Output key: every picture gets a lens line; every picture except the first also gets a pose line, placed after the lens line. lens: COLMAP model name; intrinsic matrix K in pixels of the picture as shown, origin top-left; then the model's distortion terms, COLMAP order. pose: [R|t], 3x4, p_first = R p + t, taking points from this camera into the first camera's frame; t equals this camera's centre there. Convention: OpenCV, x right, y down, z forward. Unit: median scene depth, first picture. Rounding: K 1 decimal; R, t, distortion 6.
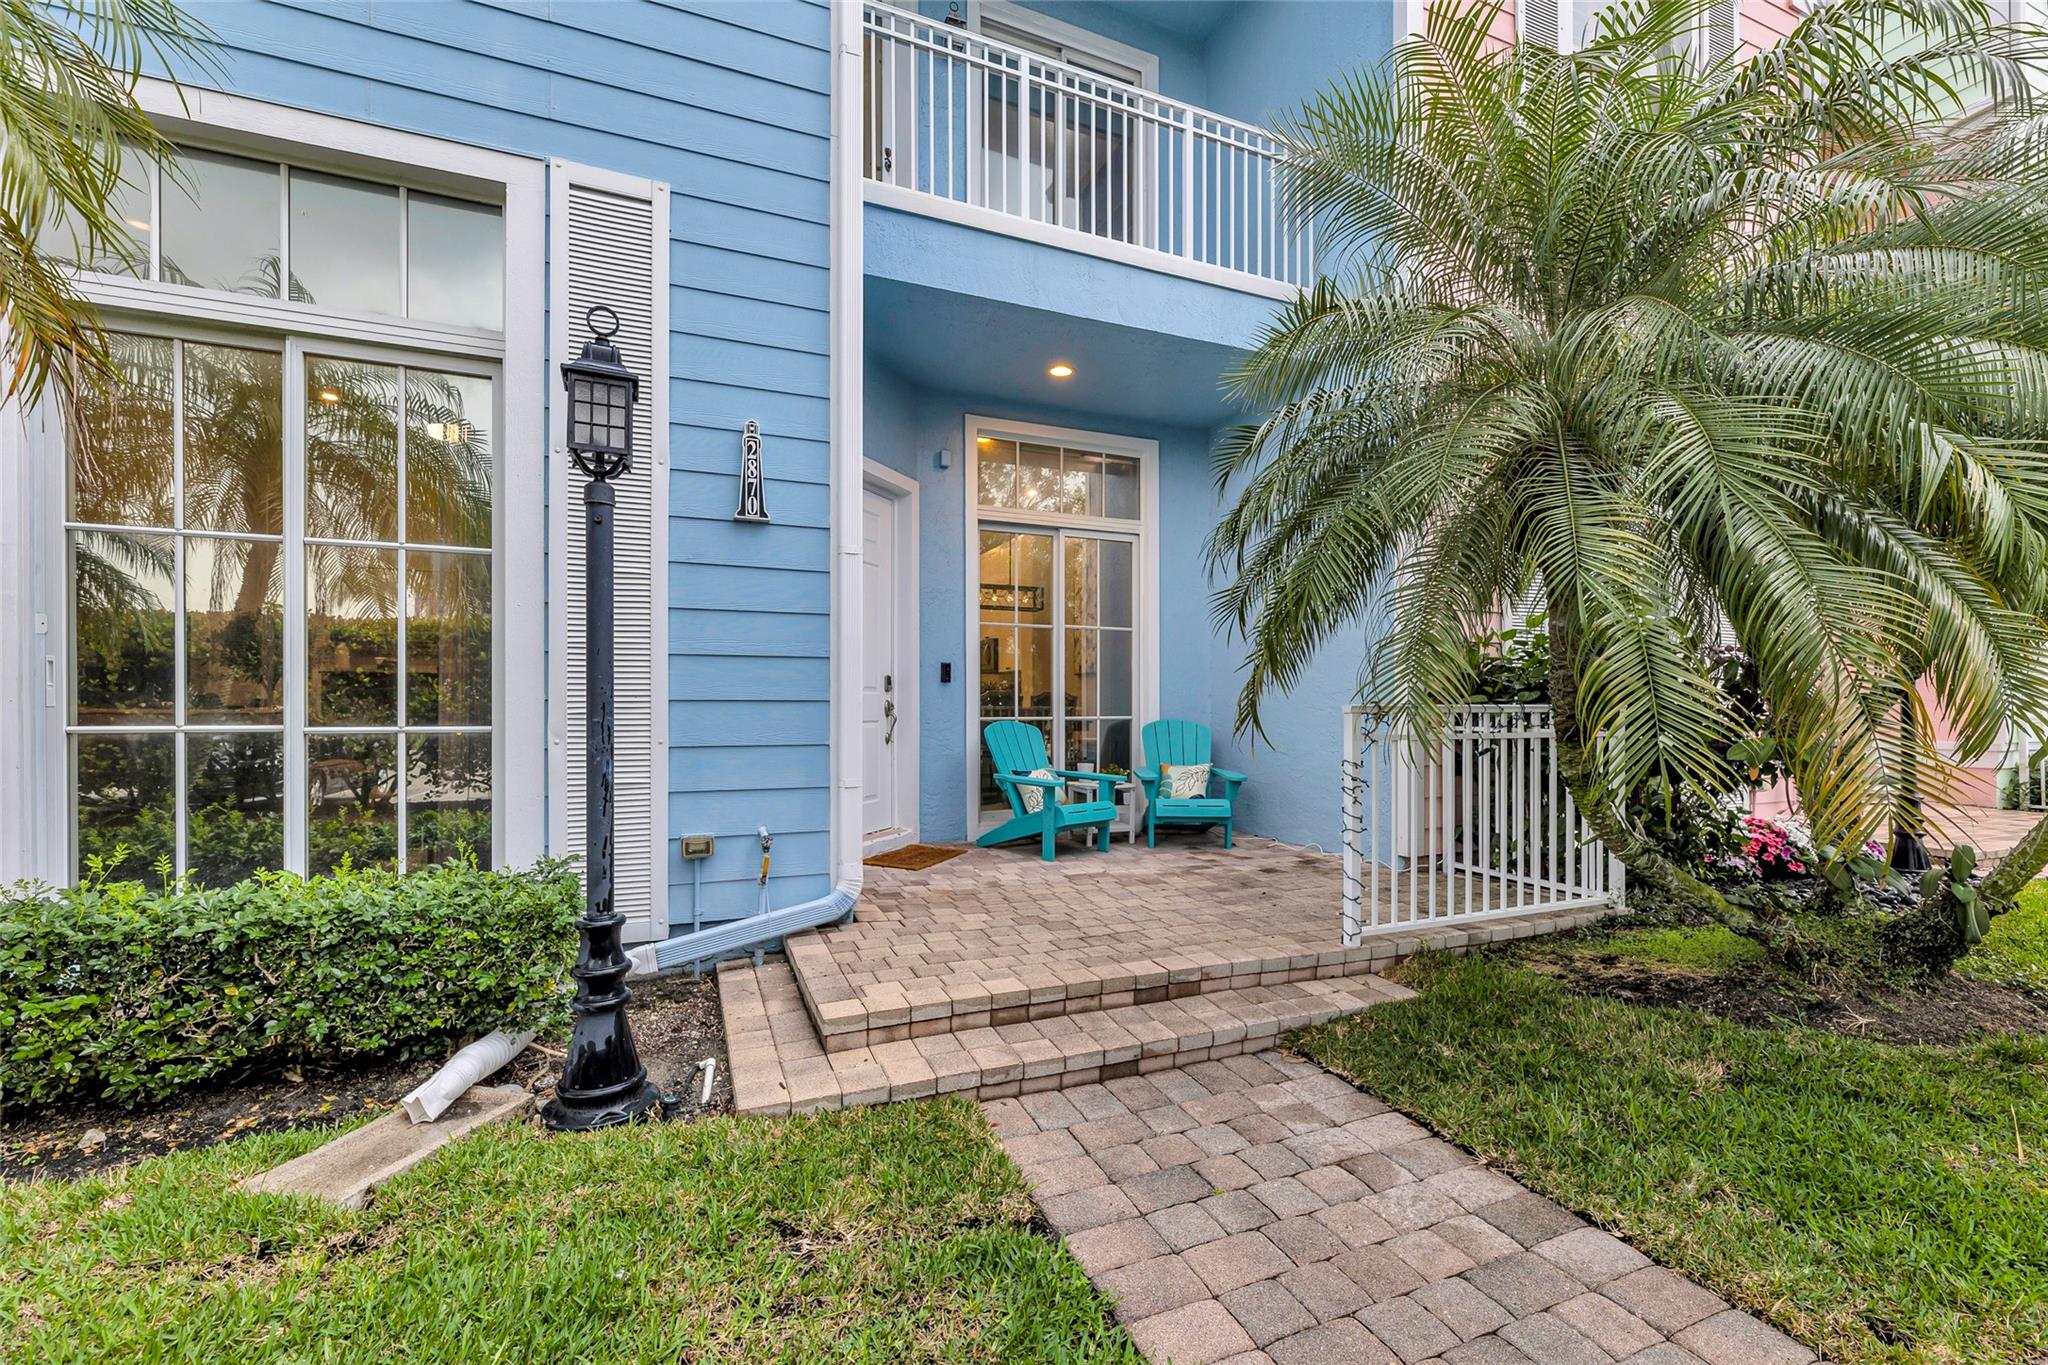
lens RADIAL K [[850.7, 0, 1028.9], [0, 850.7, 709.2], [0, 0, 1]] dist [-0.002646, -0.000079]
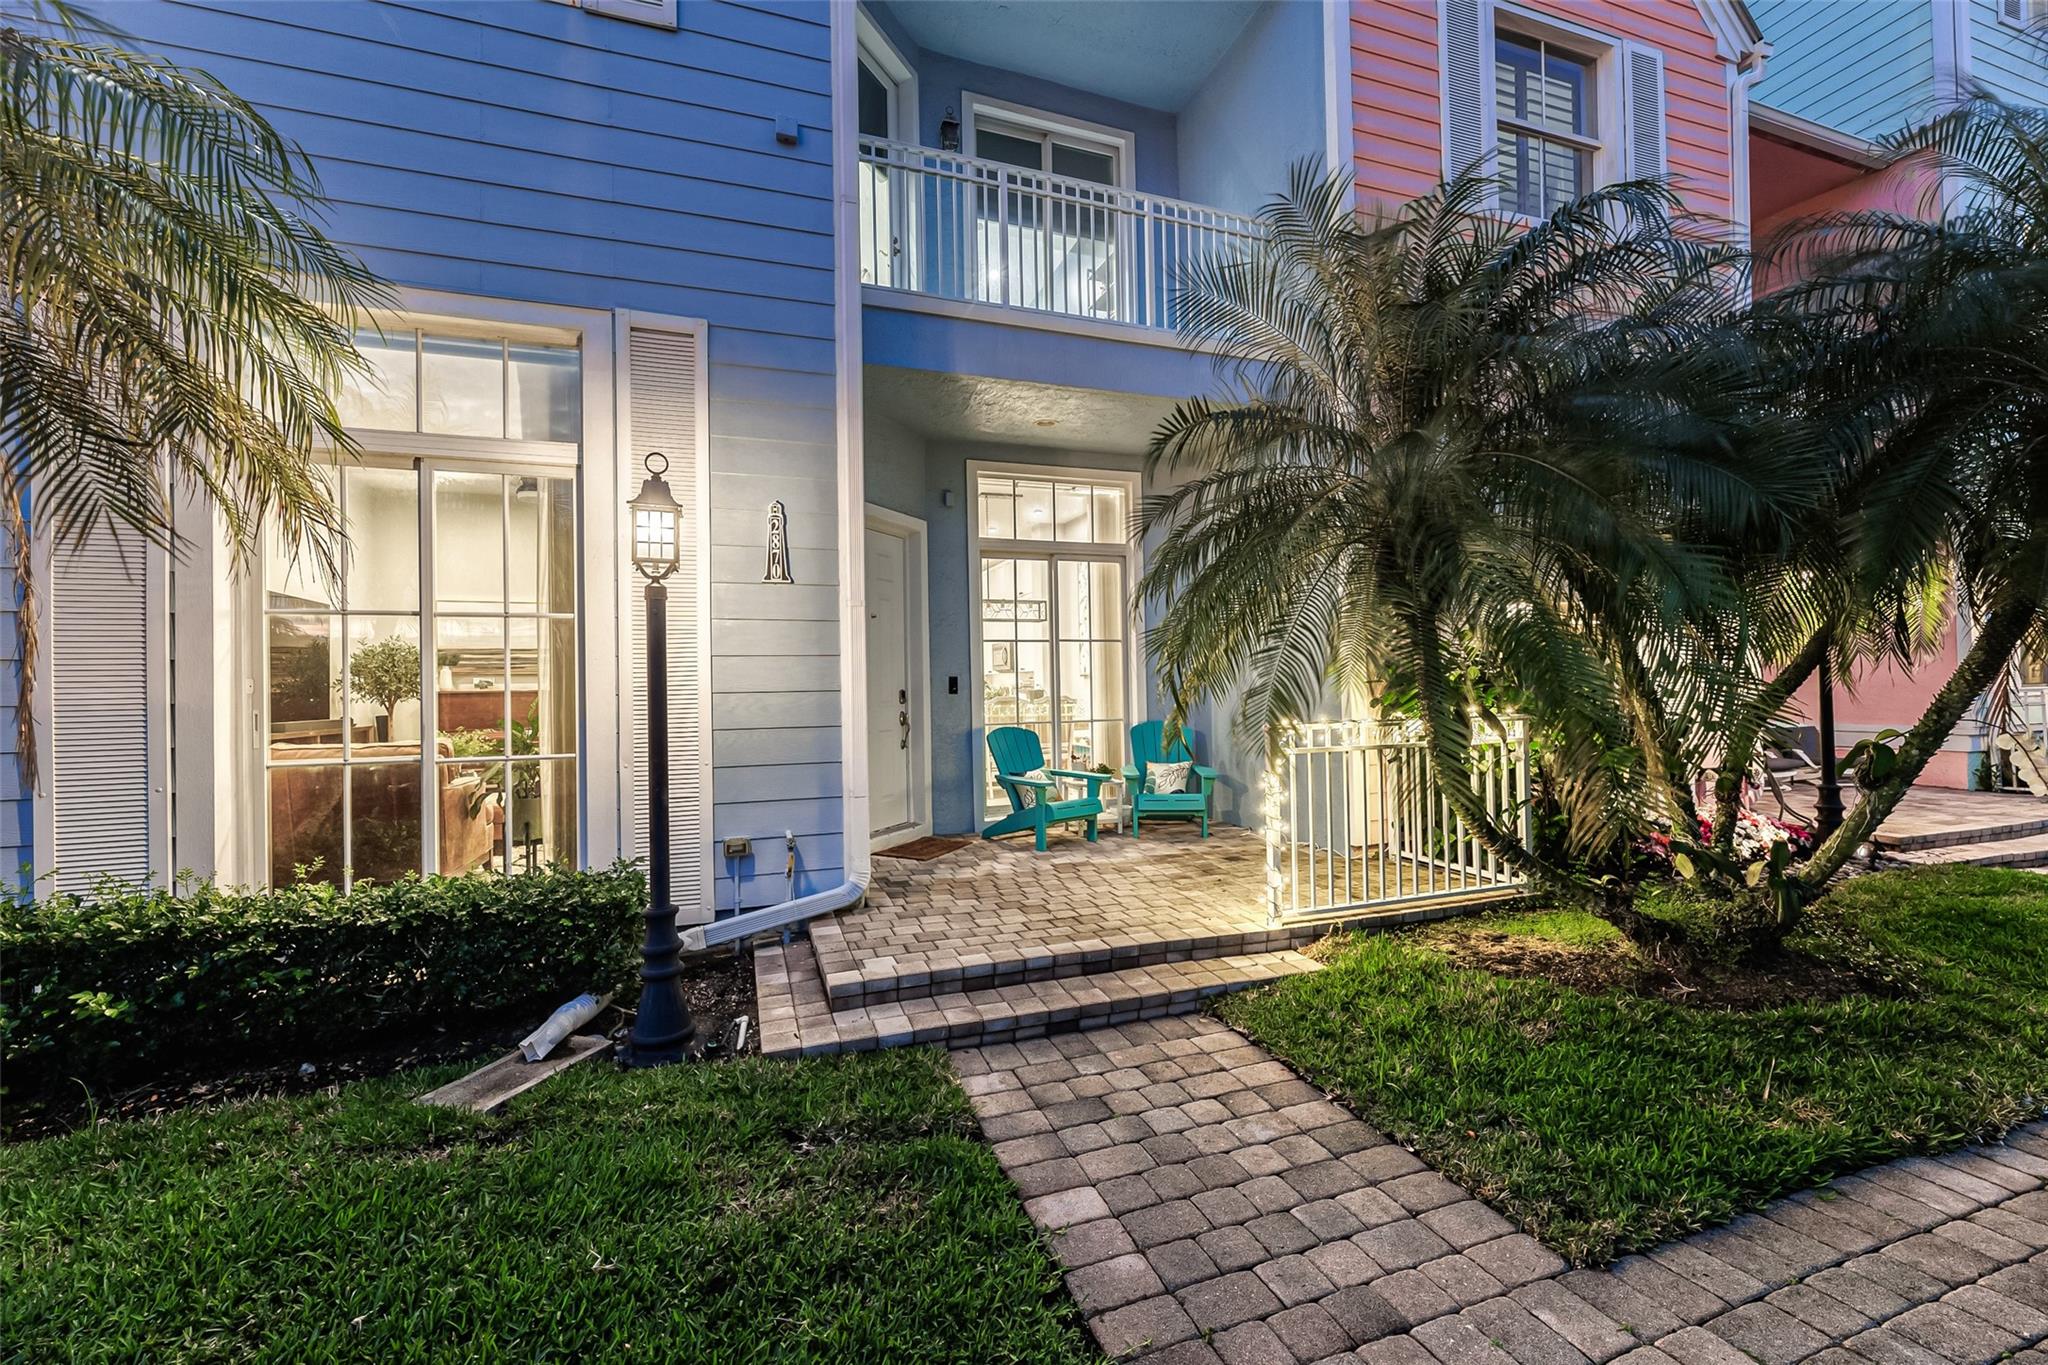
lens RADIAL K [[823.9, 0, 1020.7], [0, 823.9, 680.3], [0, 0, 1]] dist [0.000104, -0.000137]
pose [[0.998325, -0.017912, -0.055006, 0.110459], [0.017204, 0.999763, -0.013328, -0.068514], [0.055232, 0.012359, 0.998397, -0.211110]]
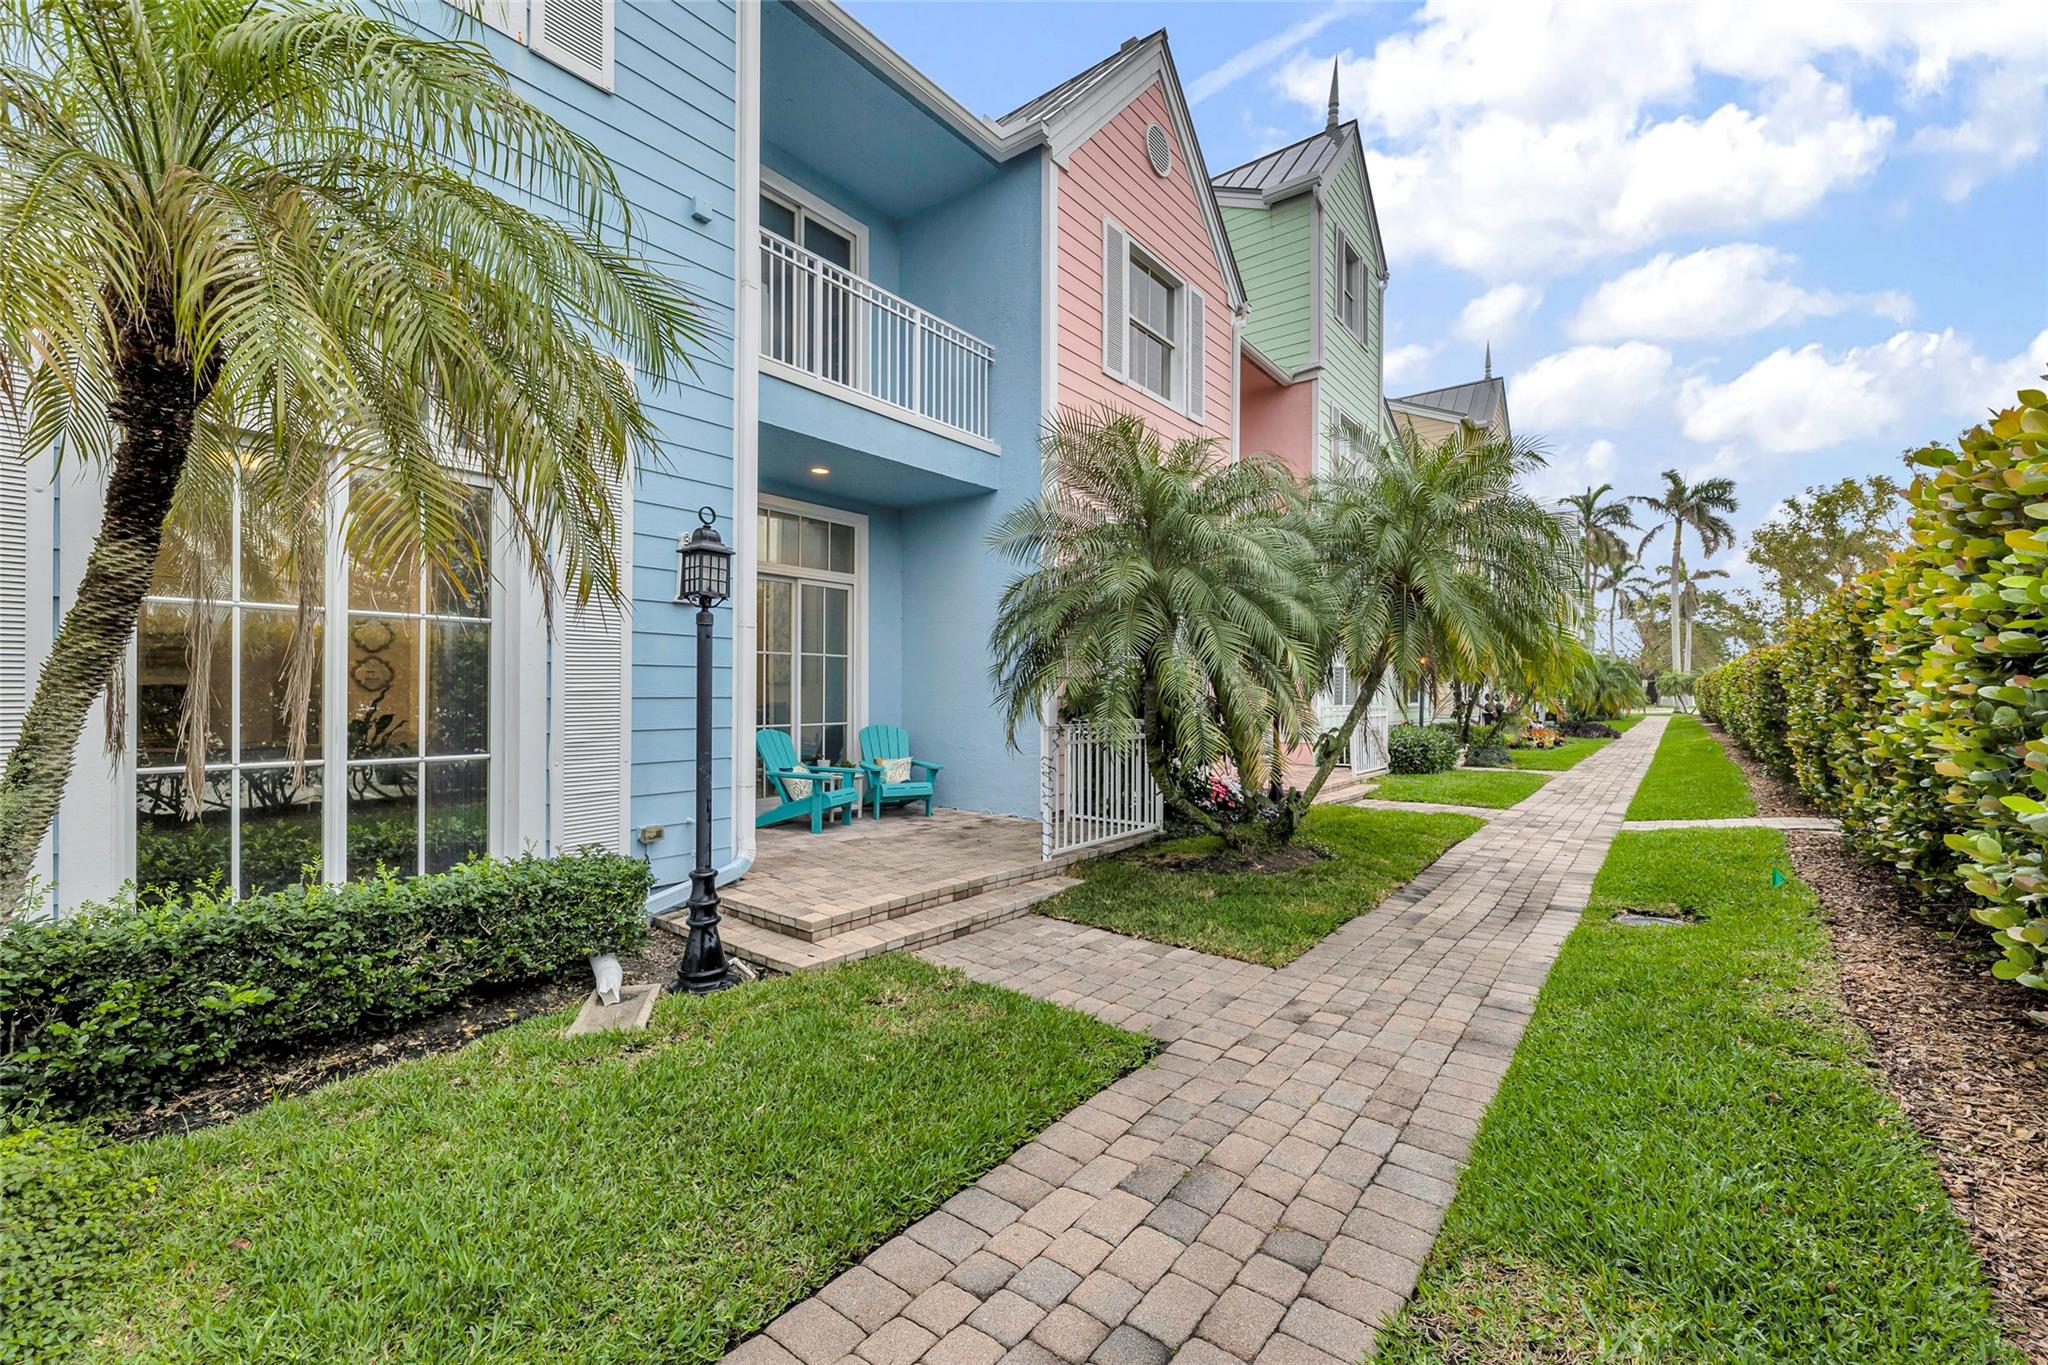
lens RADIAL K [[824.2, 0, 1032.8], [0, 824.2, 692.2], [0, 0, 1]] dist [0.000026, -0.000010]
pose [[0.871254, 0.004645, 0.490811, -0.585247], [-0.003277, 0.999988, -0.003647, -0.081704], [-0.490822, 0.001569, 0.871259, -0.579022]]
